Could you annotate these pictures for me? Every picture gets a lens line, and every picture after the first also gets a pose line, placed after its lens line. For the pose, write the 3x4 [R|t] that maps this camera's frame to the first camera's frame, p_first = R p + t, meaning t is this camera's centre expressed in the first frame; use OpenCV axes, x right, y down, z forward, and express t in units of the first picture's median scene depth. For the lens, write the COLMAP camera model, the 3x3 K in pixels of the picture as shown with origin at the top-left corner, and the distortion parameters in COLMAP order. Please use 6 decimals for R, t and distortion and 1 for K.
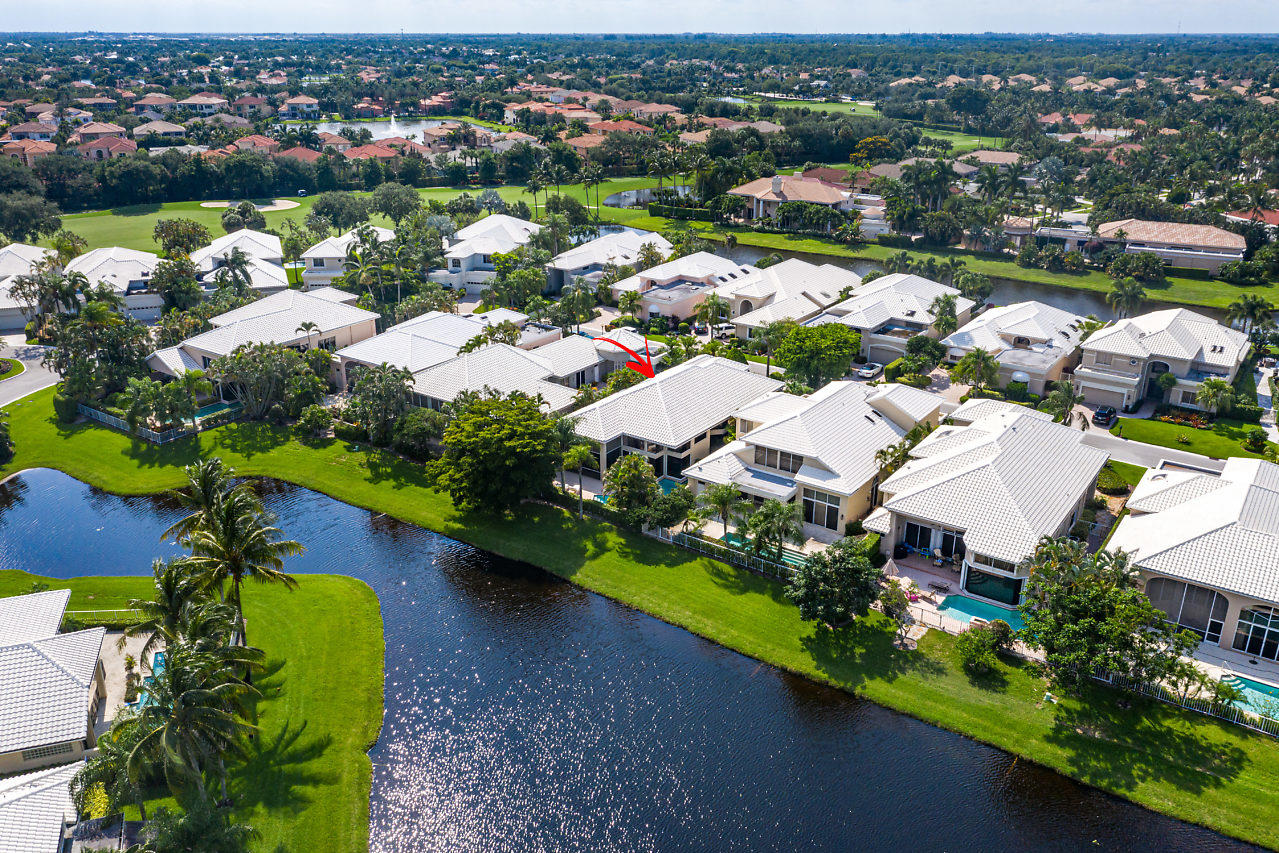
lens RADIAL K [[1010.5, 0, 638.0], [0, 1010.5, 424.4], [0, 0, 1]] dist [-0.008860, 0.007020]
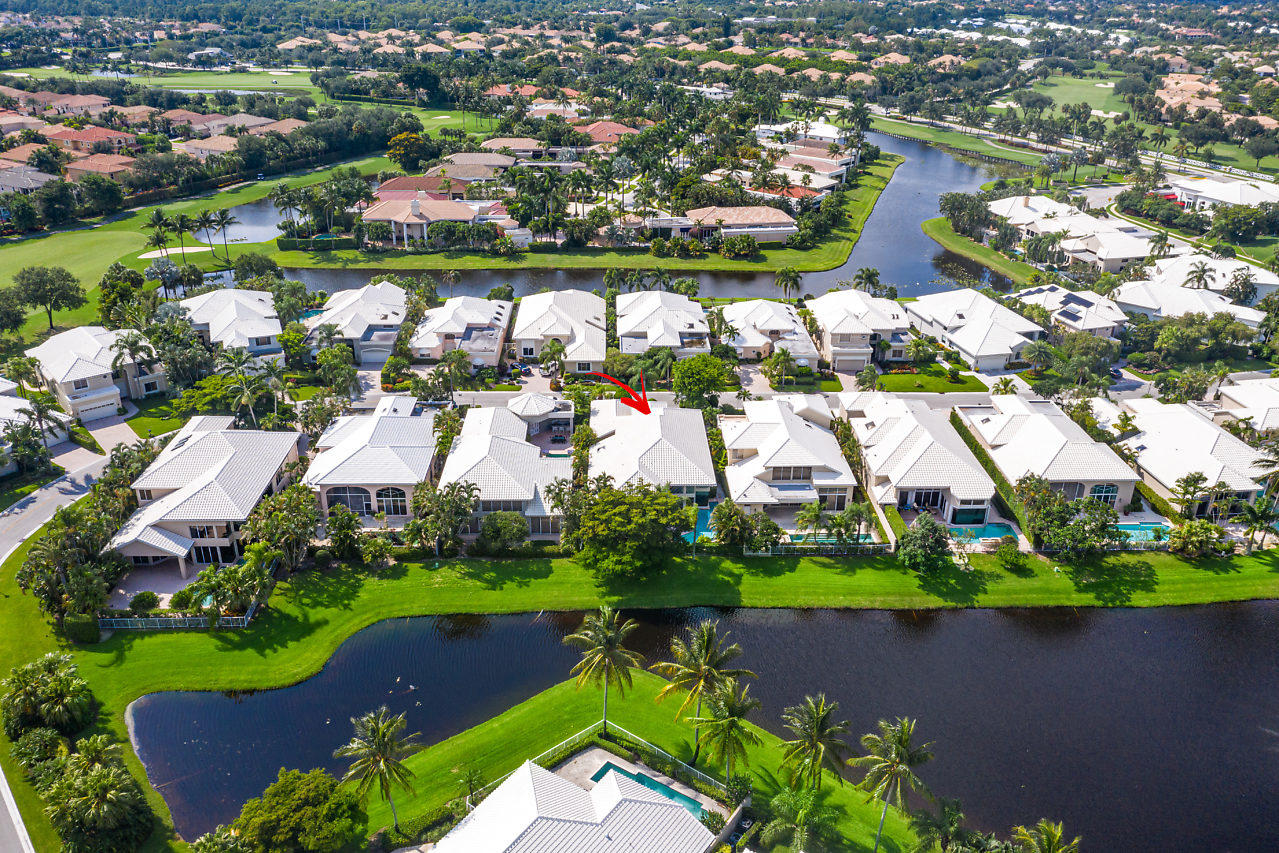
lens RADIAL K [[1010.5, 0, 638.0], [0, 1010.5, 424.4], [0, 0, 1]] dist [-0.008860, 0.007020]
pose [[0.796521, -0.245565, 0.552497, -0.706666], [0.209525, 0.969290, 0.128747, -0.229298], [-0.567146, 0.013212, 0.823512, -0.012584]]
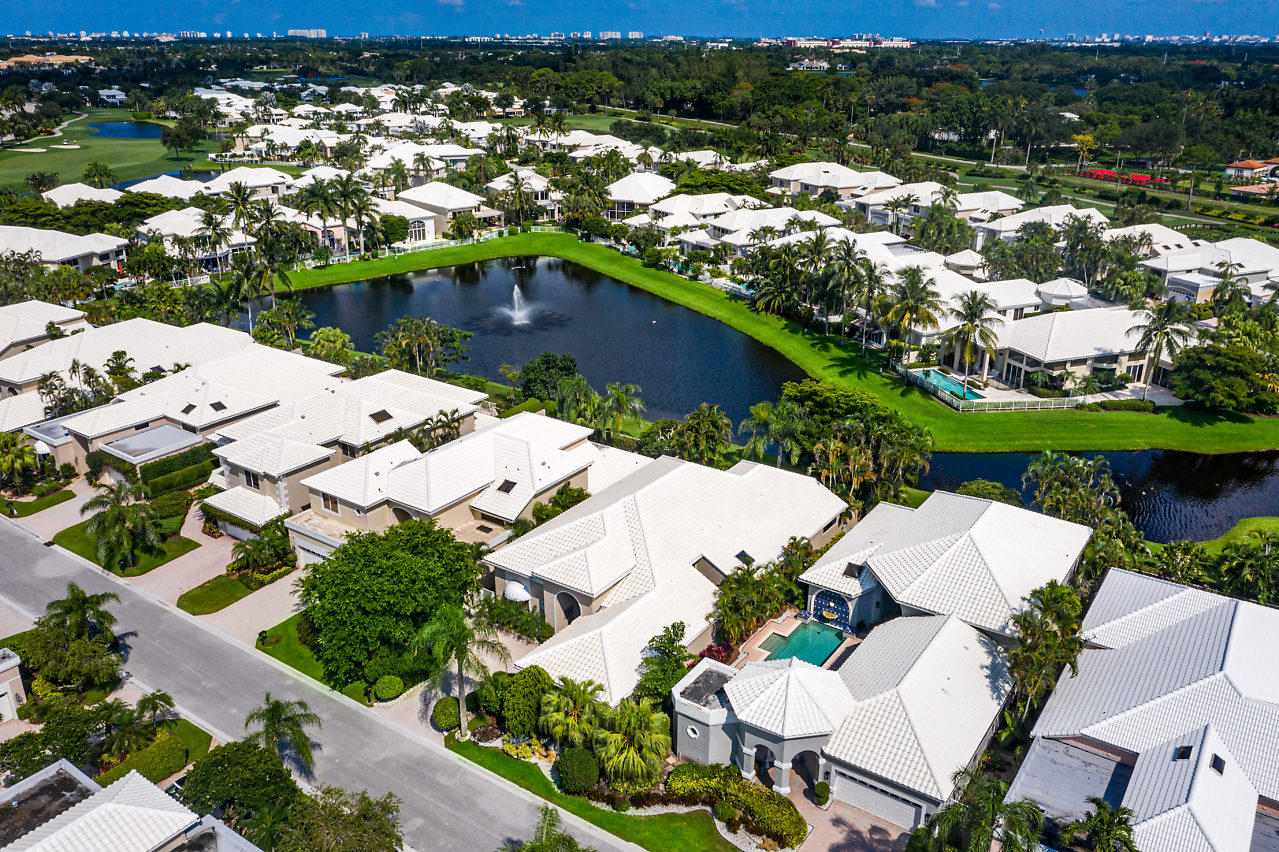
lens RADIAL K [[1010.5, 0, 638.0], [0, 1010.5, 423.9], [0, 0, 1]] dist [-0.008860, 0.007020]
pose [[-0.999889, 0.003437, -0.014478, 0.047696], [-0.007208, 0.739315, 0.673321, -0.587334], [0.013018, 0.673351, -0.739208, 1.577142]]
